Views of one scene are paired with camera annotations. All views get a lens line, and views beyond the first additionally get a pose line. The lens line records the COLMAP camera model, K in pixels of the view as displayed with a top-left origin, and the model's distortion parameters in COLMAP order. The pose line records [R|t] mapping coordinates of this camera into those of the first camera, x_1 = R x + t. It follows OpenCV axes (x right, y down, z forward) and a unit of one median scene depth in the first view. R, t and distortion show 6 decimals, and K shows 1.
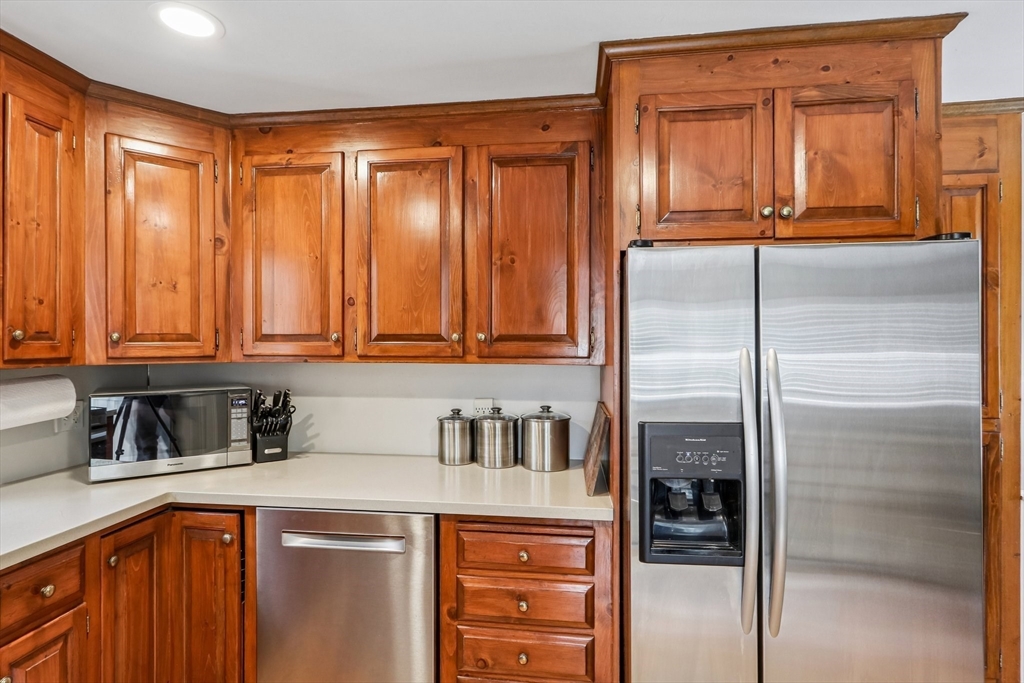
lens RADIAL K [[523.8, 0, 512.0], [0, 523.8, 341.5], [0, 0, 1]] dist [-0.001306, -0.000018]
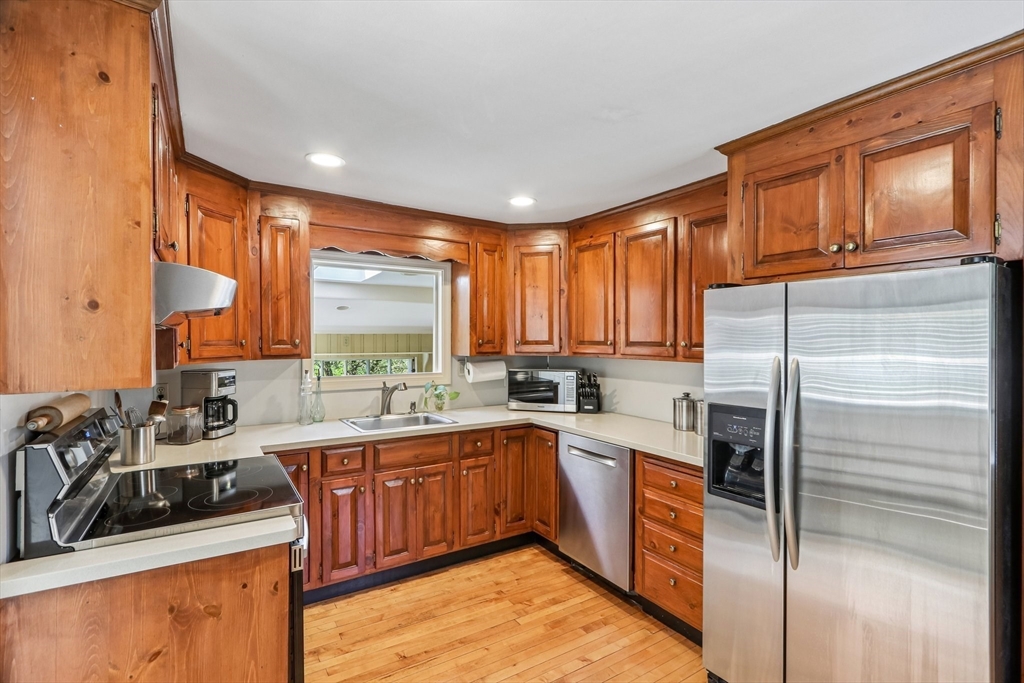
lens RADIAL K [[479.0, 0, 512.0], [0, 479.0, 341.5], [0, 0, 1]] dist [-0.000414, -0.000022]
pose [[0.644495, 0.007392, -0.764573, 0.779180], [-0.001778, 0.999965, 0.008169, -0.030489], [0.764607, -0.003905, 0.644485, -0.291938]]
